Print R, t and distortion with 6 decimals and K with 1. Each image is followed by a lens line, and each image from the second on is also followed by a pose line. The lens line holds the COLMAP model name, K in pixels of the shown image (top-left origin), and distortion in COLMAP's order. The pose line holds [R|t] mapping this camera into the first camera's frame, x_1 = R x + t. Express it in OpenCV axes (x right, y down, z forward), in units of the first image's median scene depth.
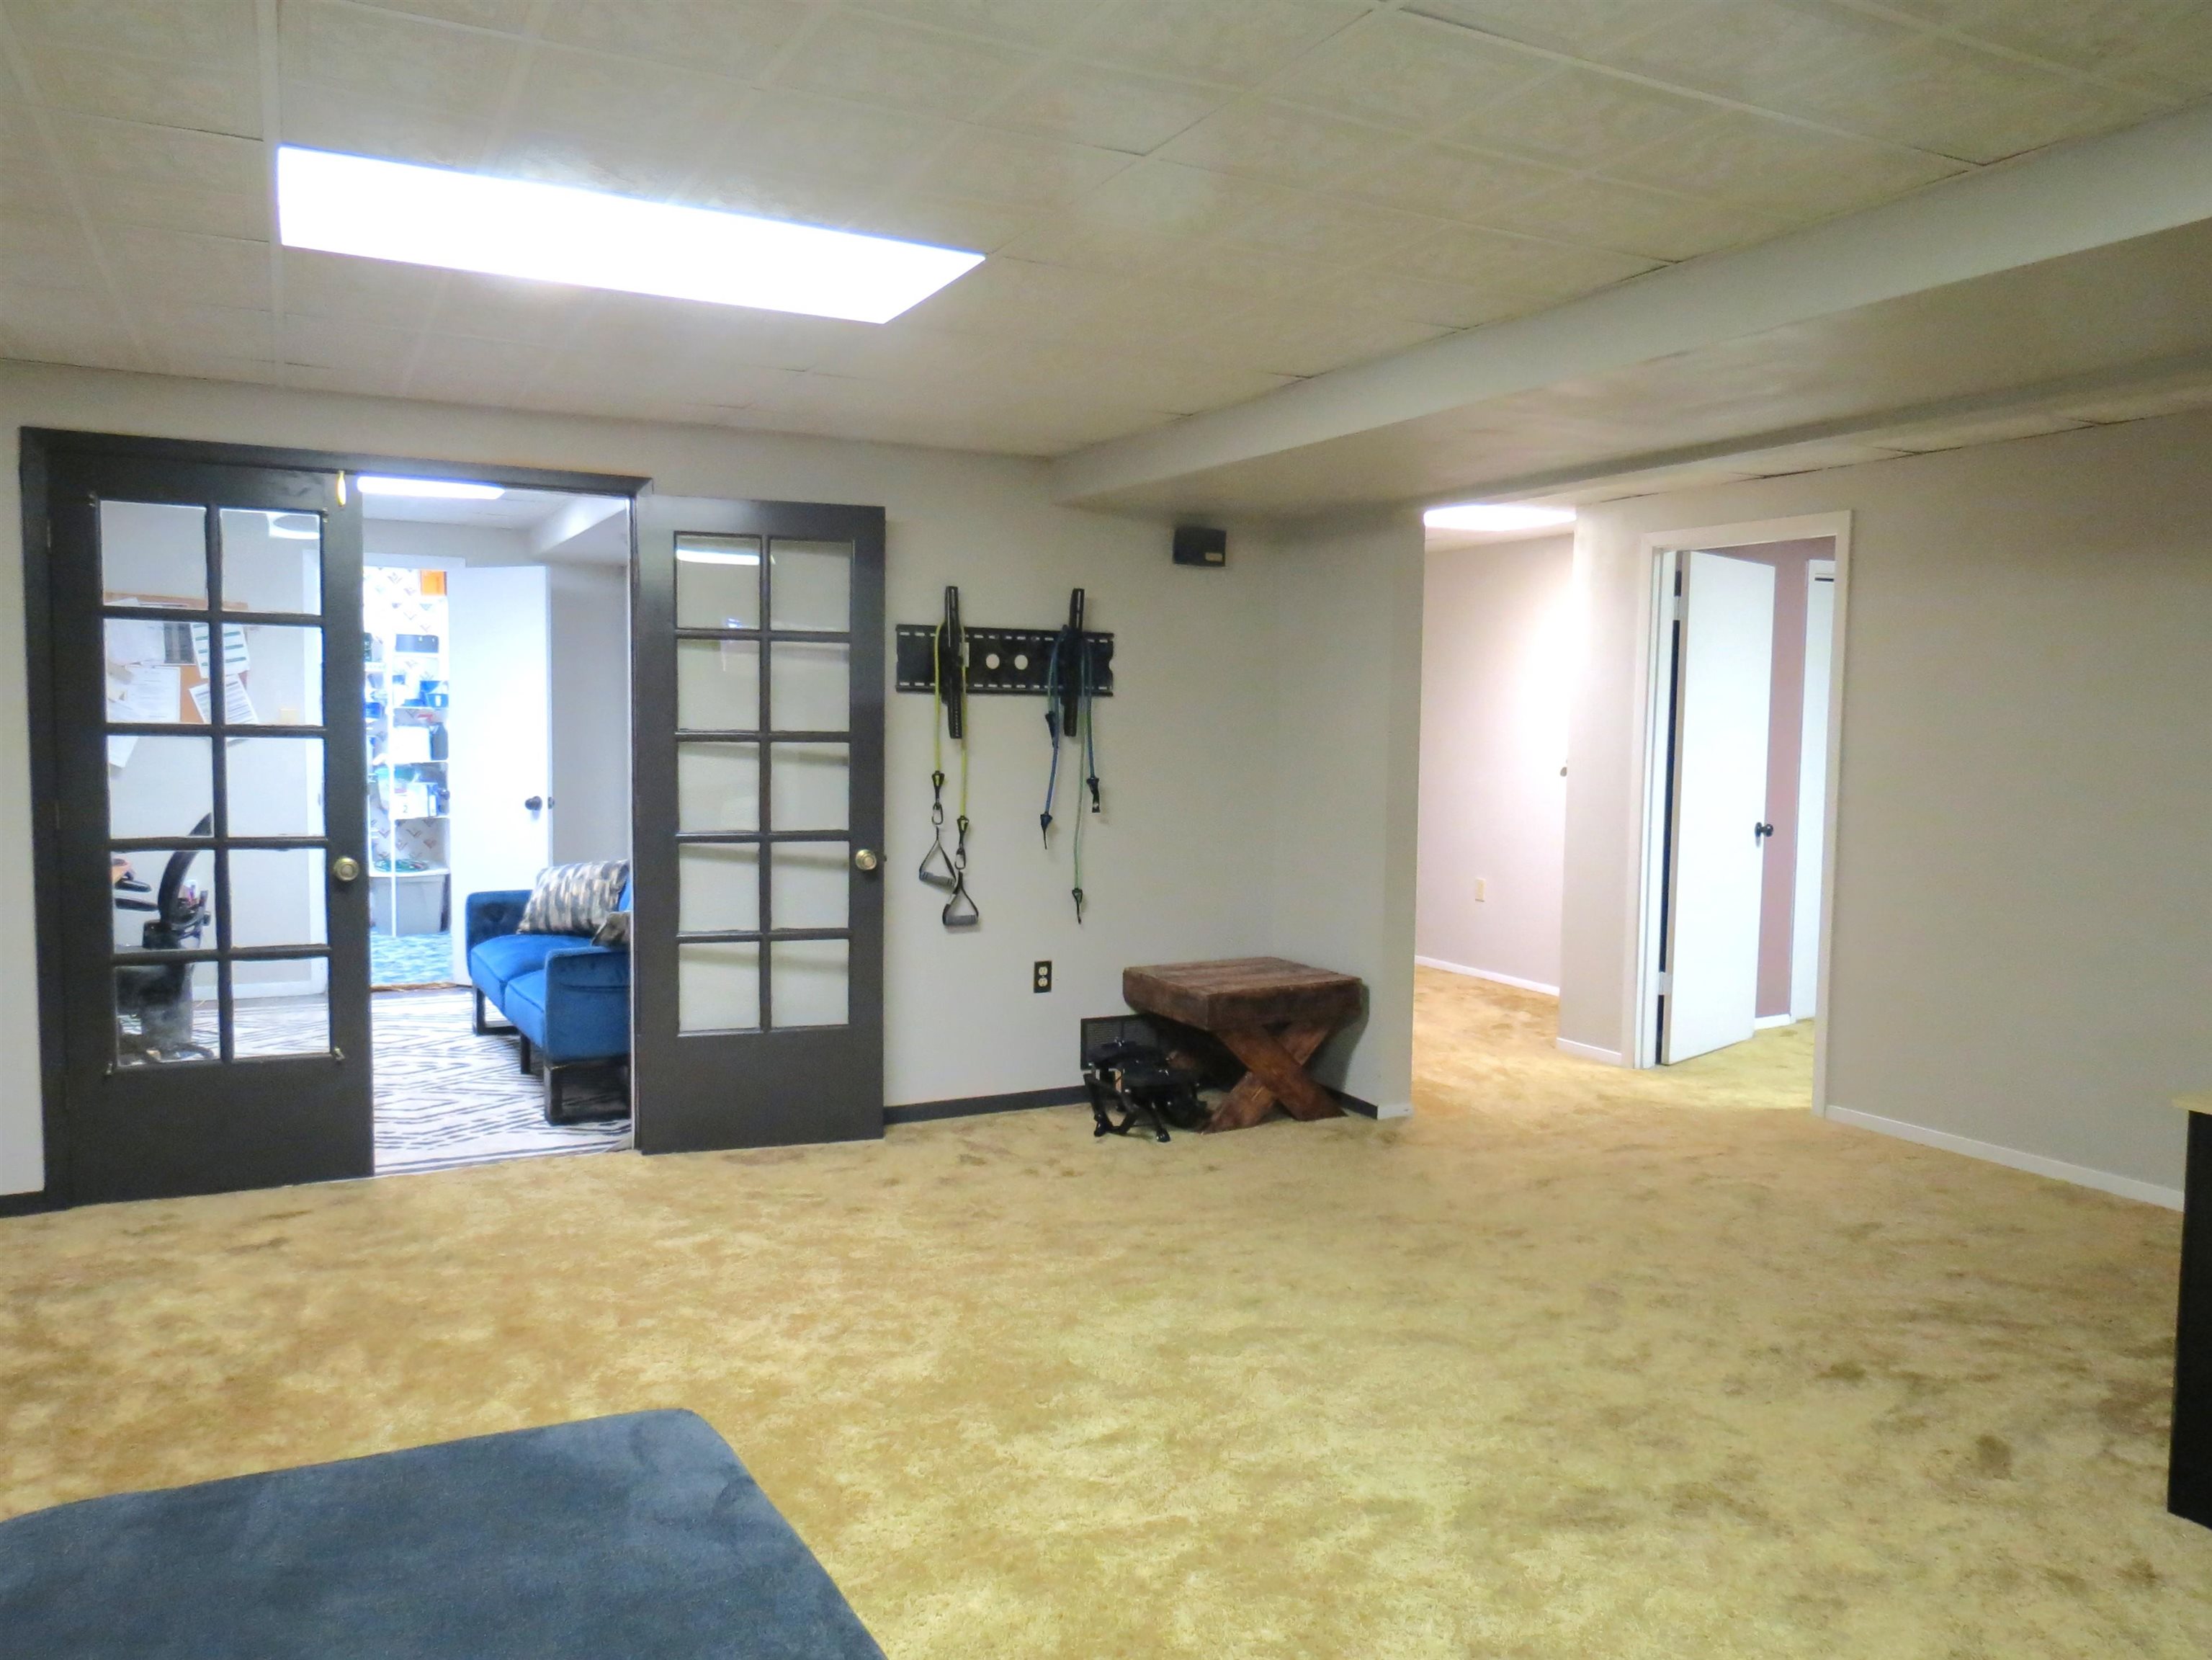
lens RADIAL K [[1616.7, 0, 1106.0], [0, 1616.7, 830.0], [0, 0, 1]] dist [0.003704, 0.003159]
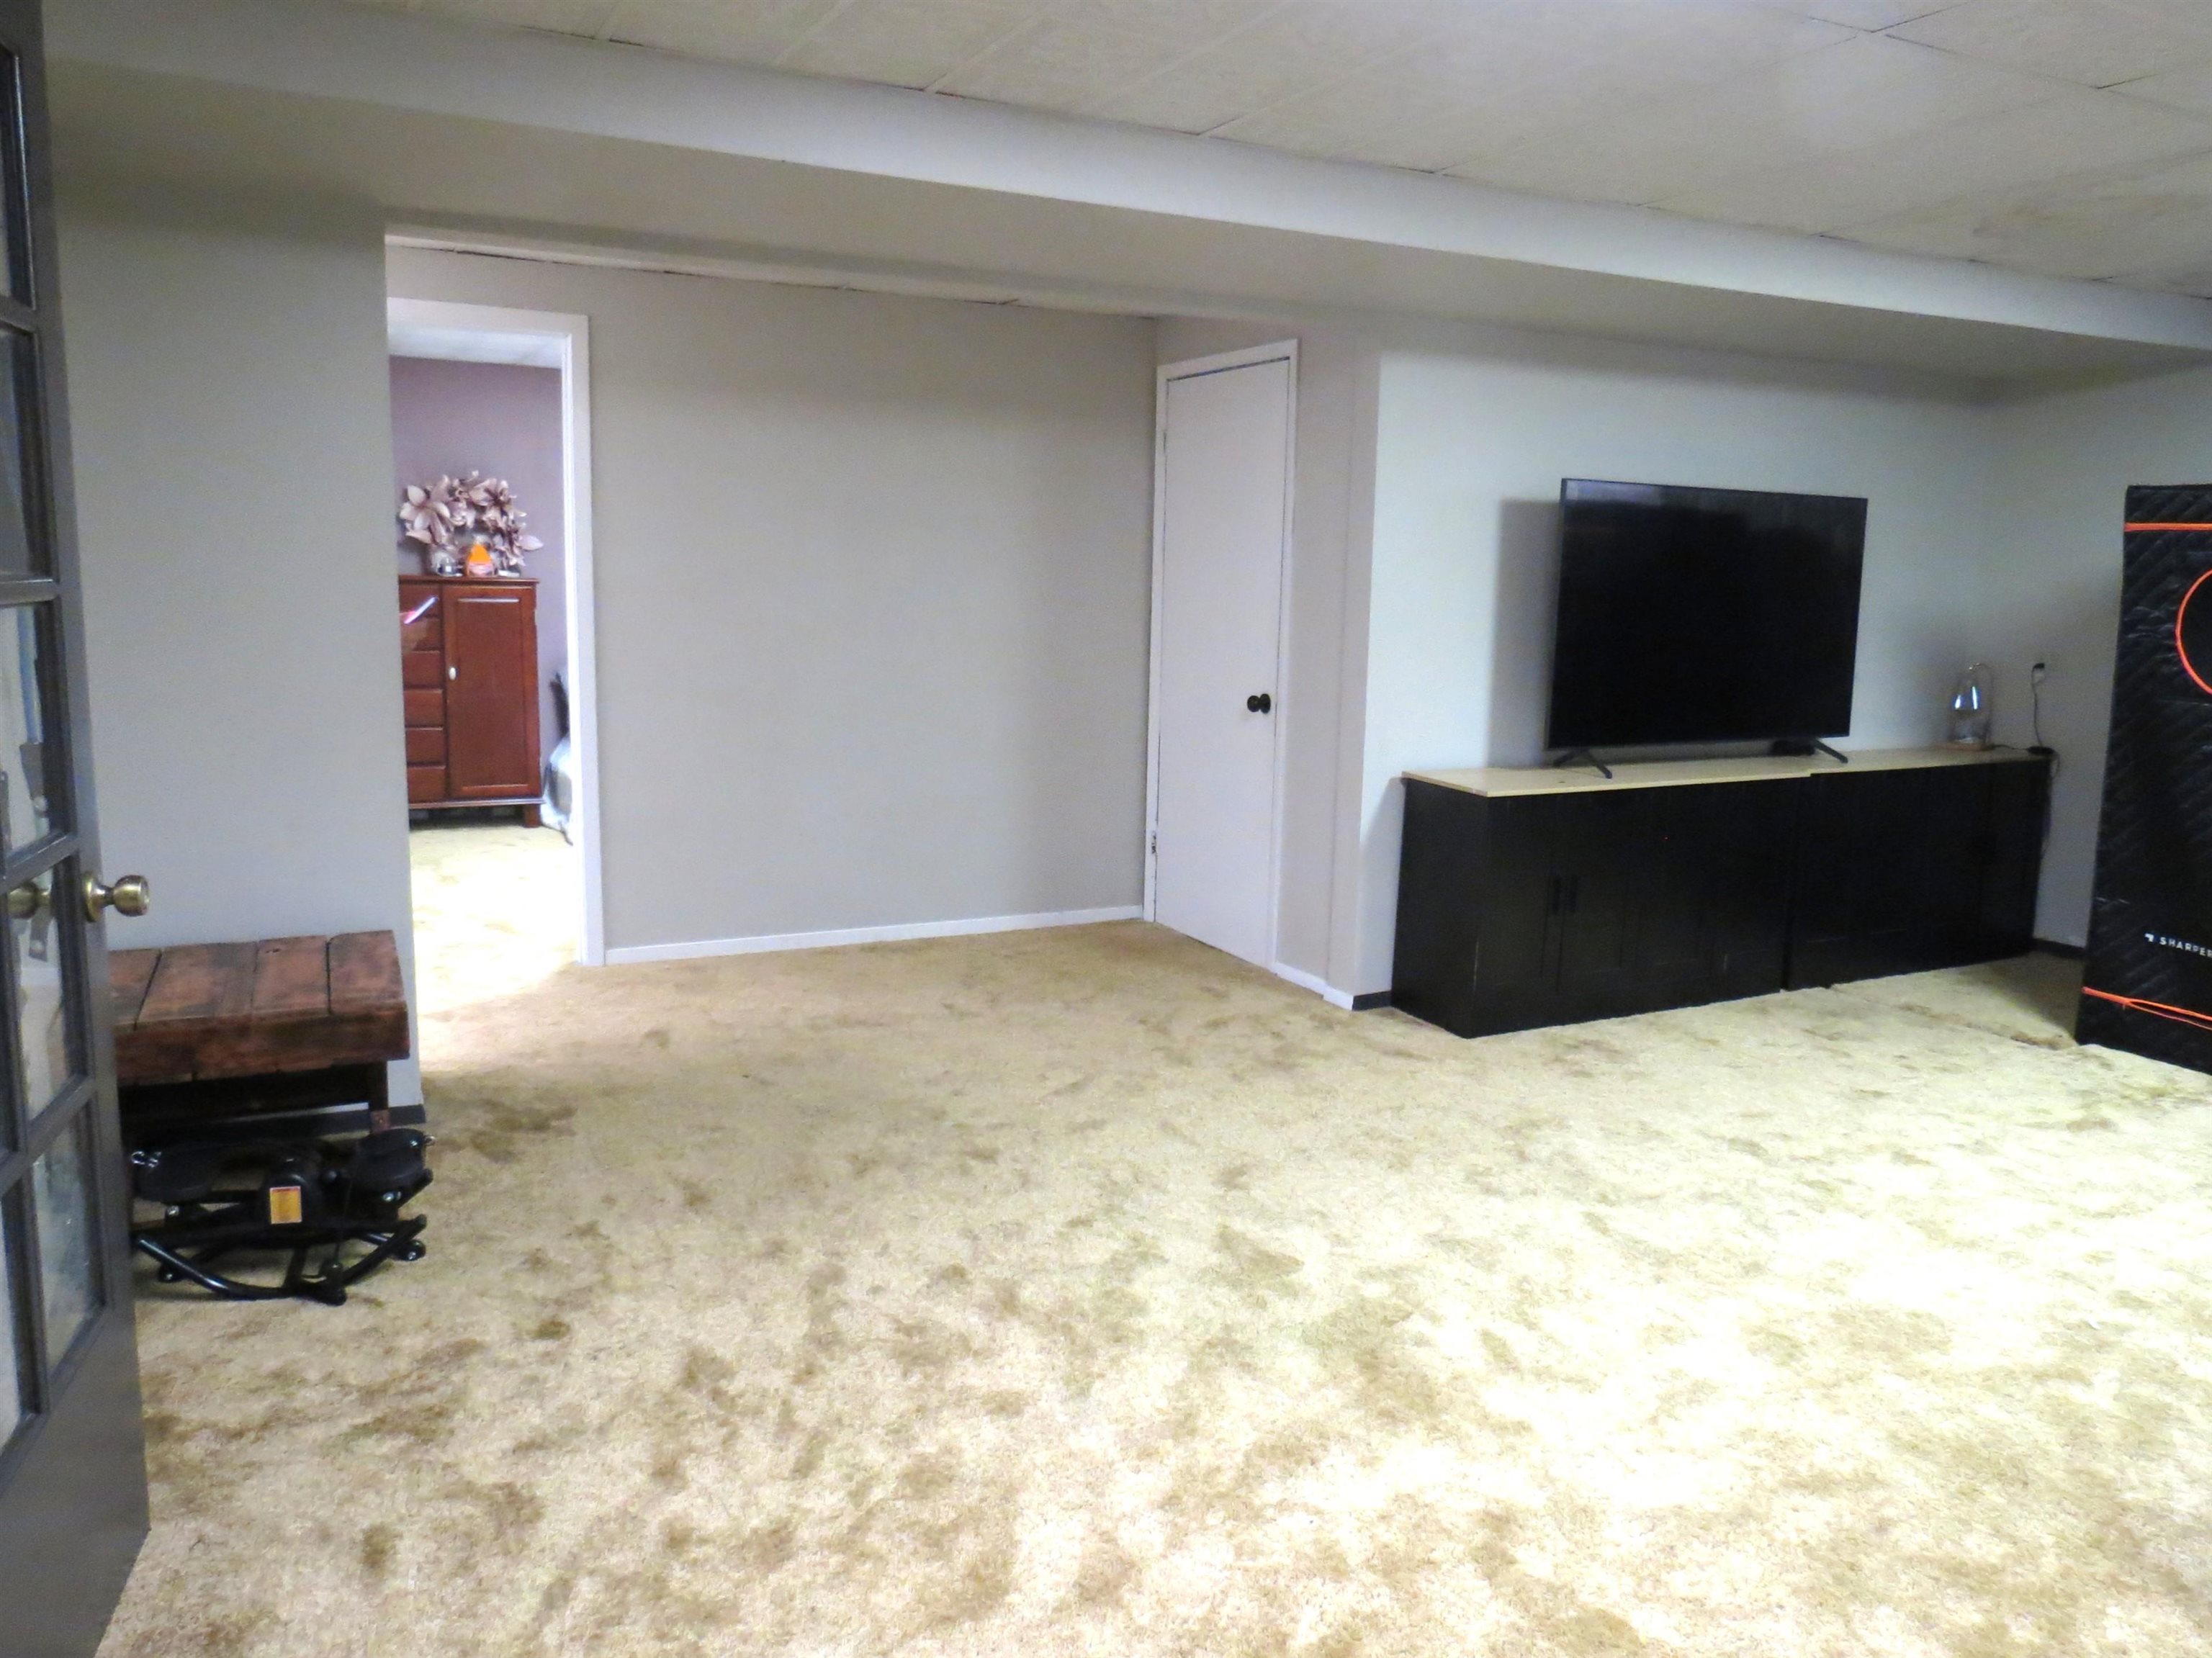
lens RADIAL K [[1592.7, 0, 1106.0], [0, 1592.7, 829.0], [0, 0, 1]] dist [-0.008873, -0.001933]
pose [[-0.006716, -0.158102, 0.987400, -0.527128], [0.045055, 0.986372, 0.158244, -0.044165], [-0.998962, 0.045550, 0.000499, 0.750586]]
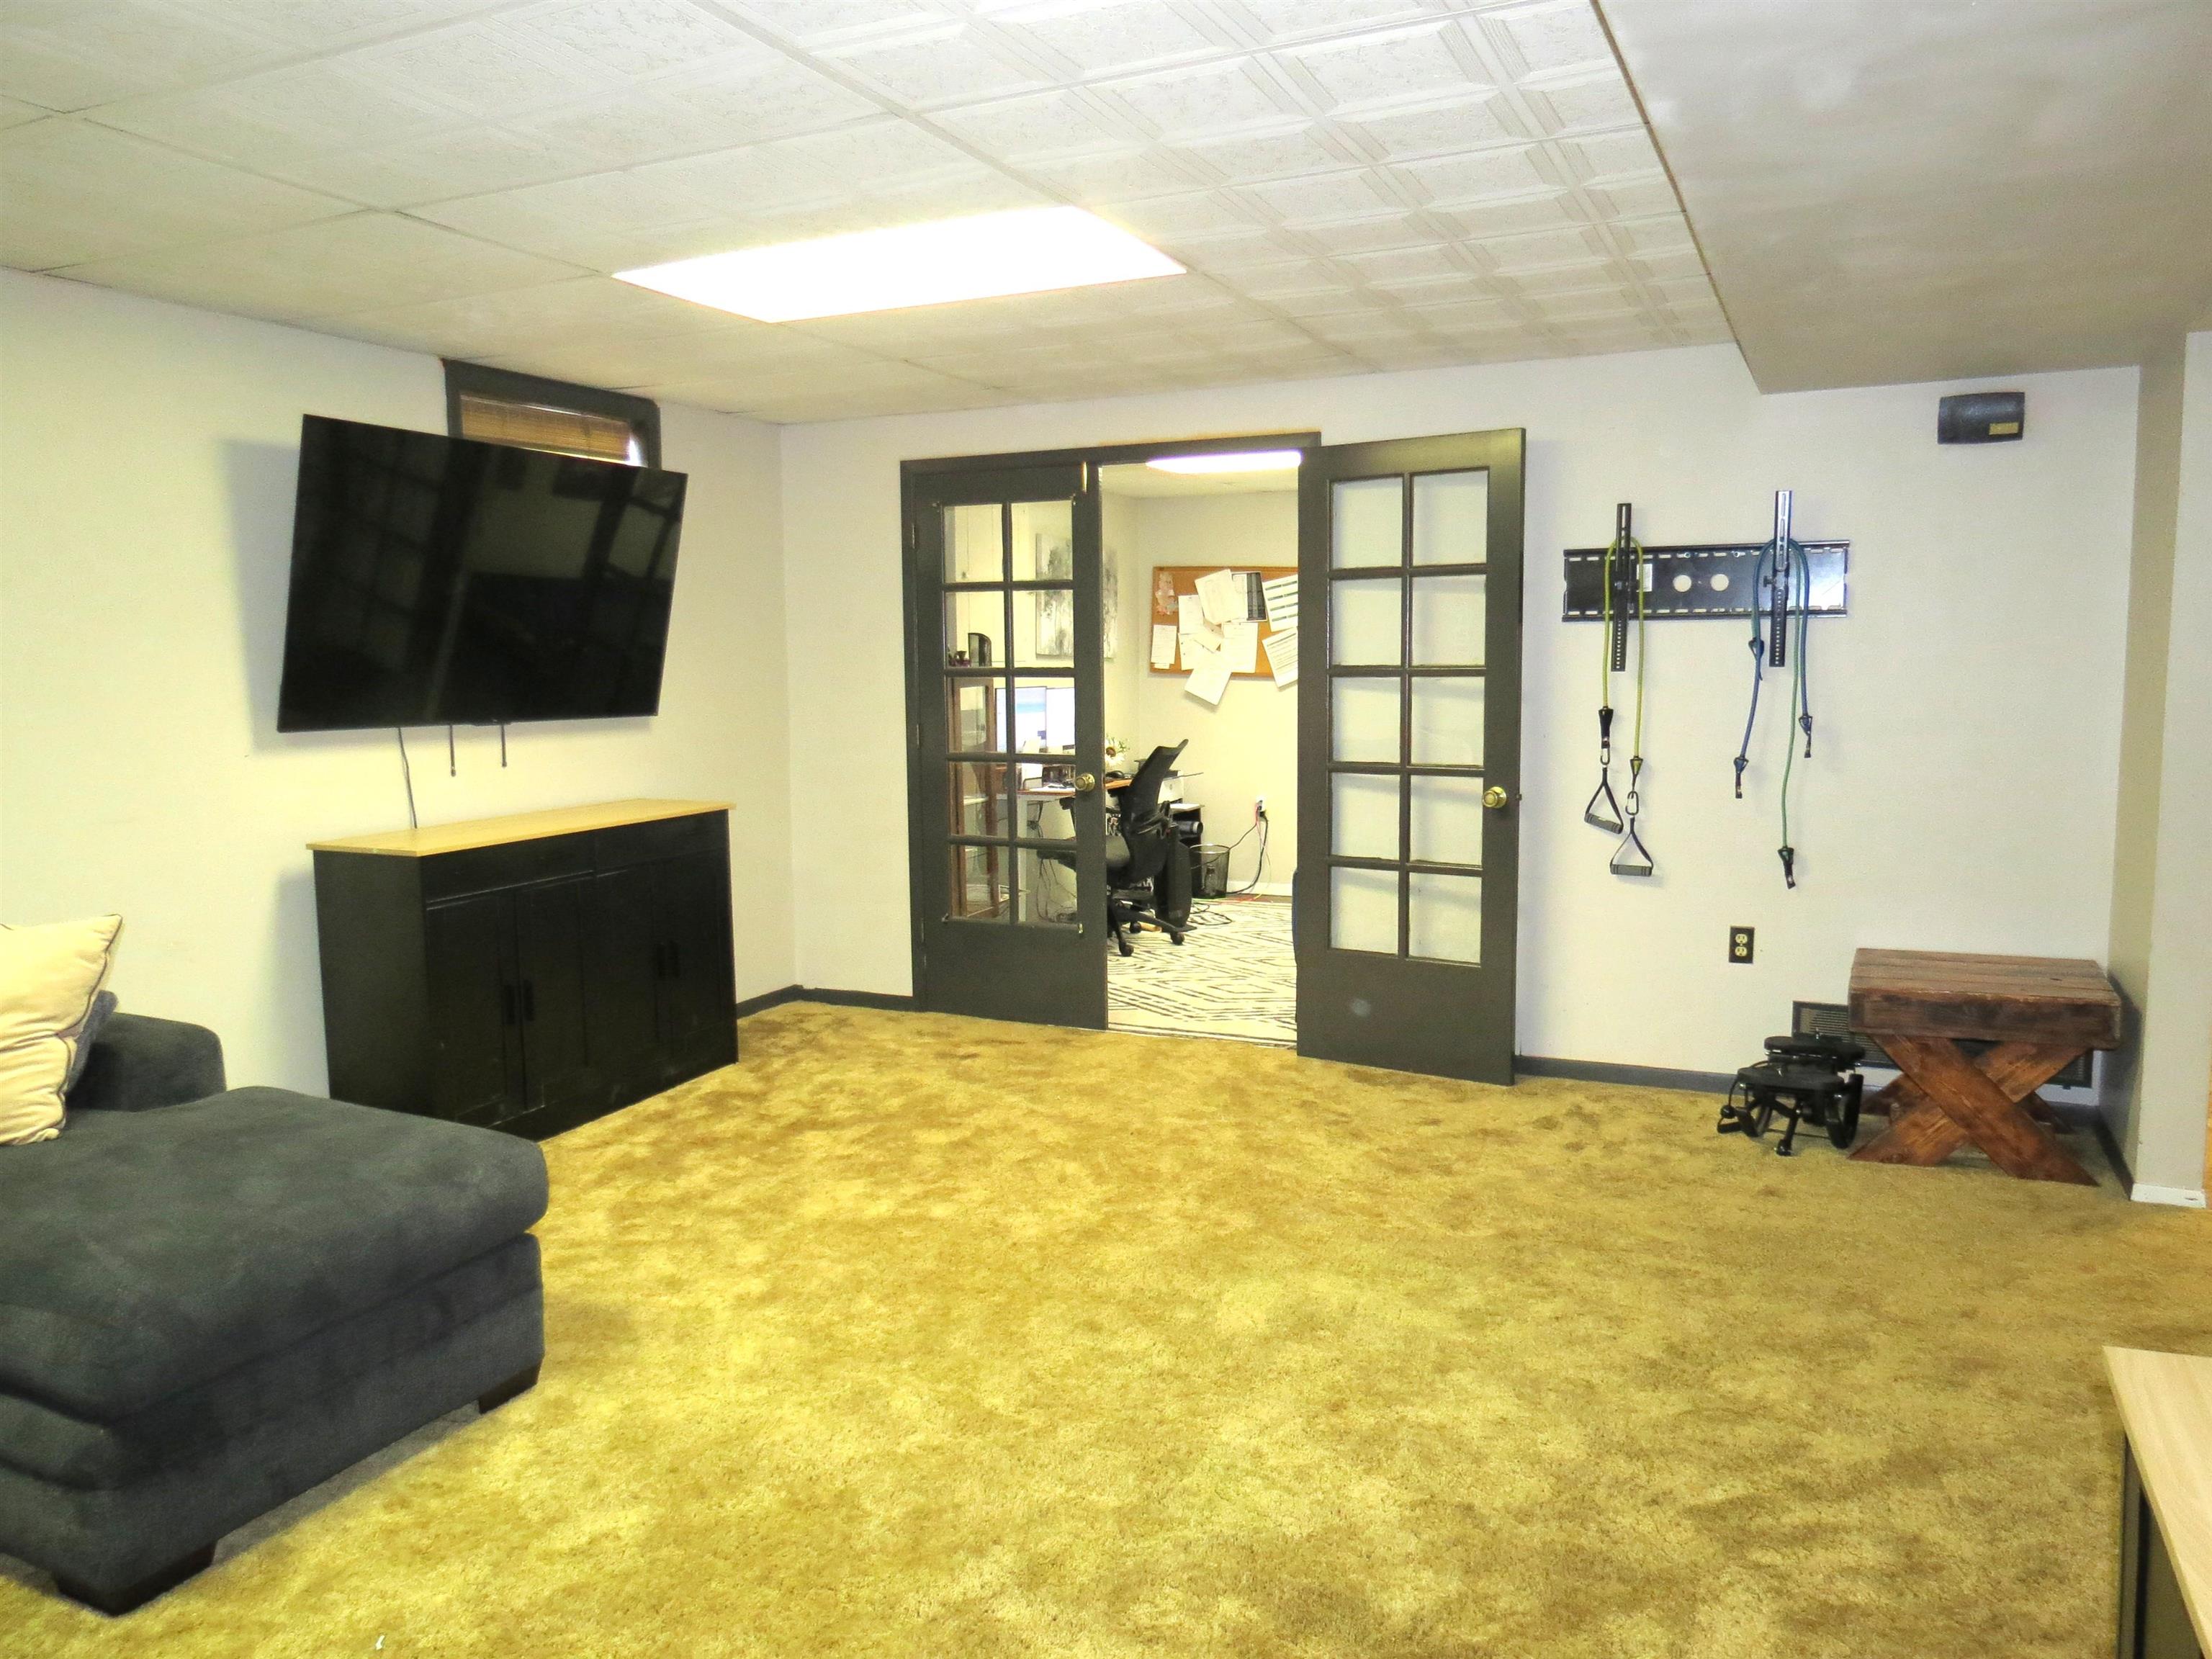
lens RADIAL K [[1592.8, 0, 1106.0], [0, 1592.8, 829.5], [0, 0, 1]] dist [-0.008873, -0.001933]
pose [[0.606315, 0.065129, -0.792553, 0.467835], [-0.035550, 0.997864, 0.054804, -0.006338], [0.794430, -0.005053, 0.607335, 0.232720]]
